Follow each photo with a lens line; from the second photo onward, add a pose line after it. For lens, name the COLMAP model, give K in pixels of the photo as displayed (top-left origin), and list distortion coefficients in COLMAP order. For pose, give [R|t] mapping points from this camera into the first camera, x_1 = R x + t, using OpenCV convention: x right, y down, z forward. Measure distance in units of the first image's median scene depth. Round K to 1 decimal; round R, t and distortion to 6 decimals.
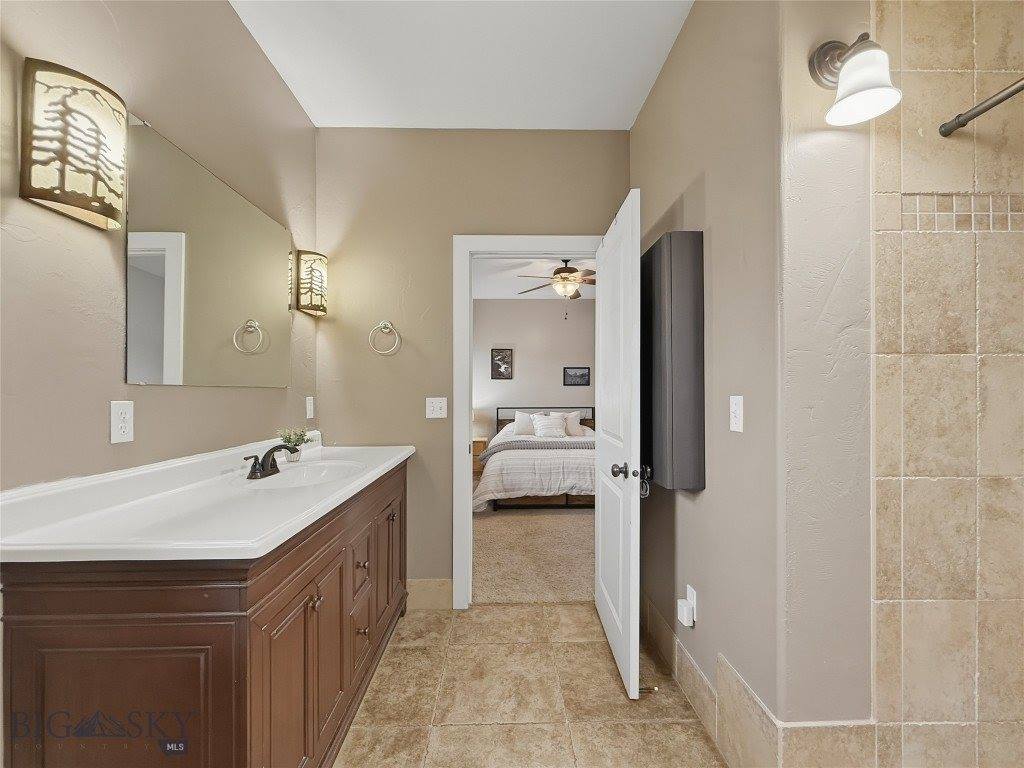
lens RADIAL K [[412.1, 0, 510.5], [0, 412.1, 382.0], [0, 0, 1]] dist [0.000555, 0.000325]
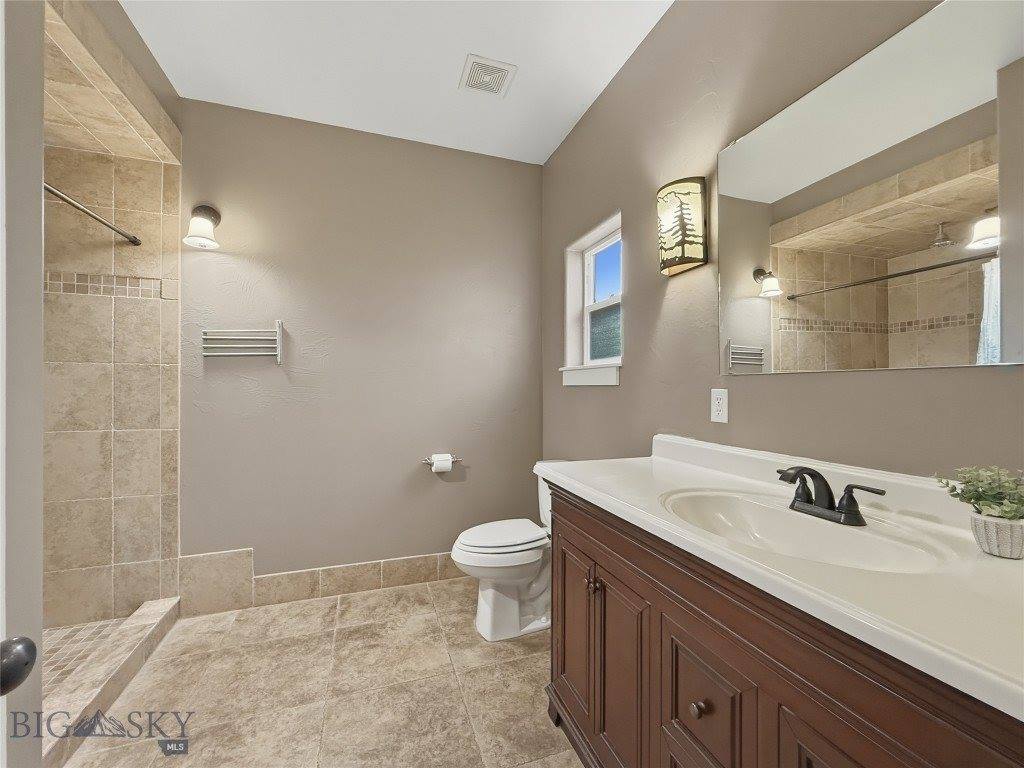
lens RADIAL K [[412.1, 0, 510.5], [0, 412.1, 382.0], [0, 0, 1]] dist [0.000555, 0.000325]
pose [[-0.951499, -0.001770, -0.307647, 0.042346], [0.009877, 0.999292, -0.036298, 0.063985], [0.307494, -0.037576, -0.950808, 1.990965]]
